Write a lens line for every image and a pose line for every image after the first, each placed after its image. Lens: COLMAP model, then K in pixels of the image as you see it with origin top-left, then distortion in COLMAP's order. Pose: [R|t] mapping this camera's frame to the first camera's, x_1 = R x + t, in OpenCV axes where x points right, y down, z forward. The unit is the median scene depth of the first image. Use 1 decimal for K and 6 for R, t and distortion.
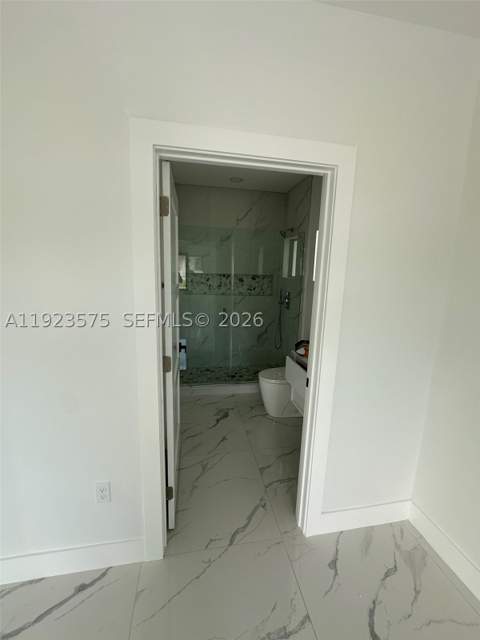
lens RADIAL K [[276.0, 0, 239.1], [0, 276.0, 320.7], [0, 0, 1]] dist [-0.006580, 0.001357]
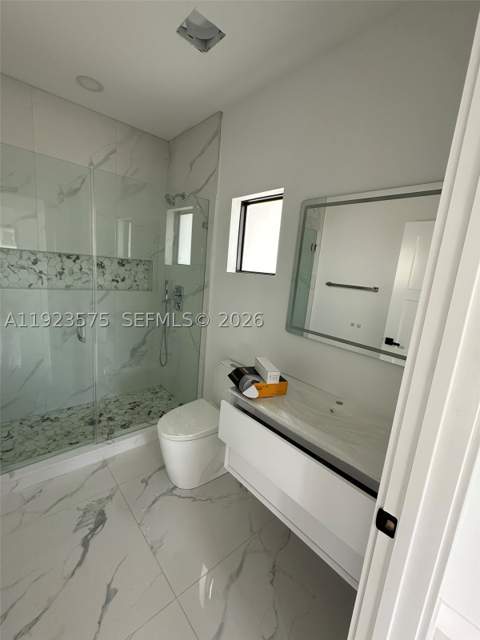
lens RADIAL K [[276.0, 0, 243.8], [0, 276.0, 319.4], [0, 0, 1]] dist [-0.006580, 0.001357]
pose [[0.849309, -0.051698, 0.525358, -0.053283], [0.033995, 0.998484, 0.043297, -0.042496], [-0.526800, -0.018913, 0.849779, 0.304792]]
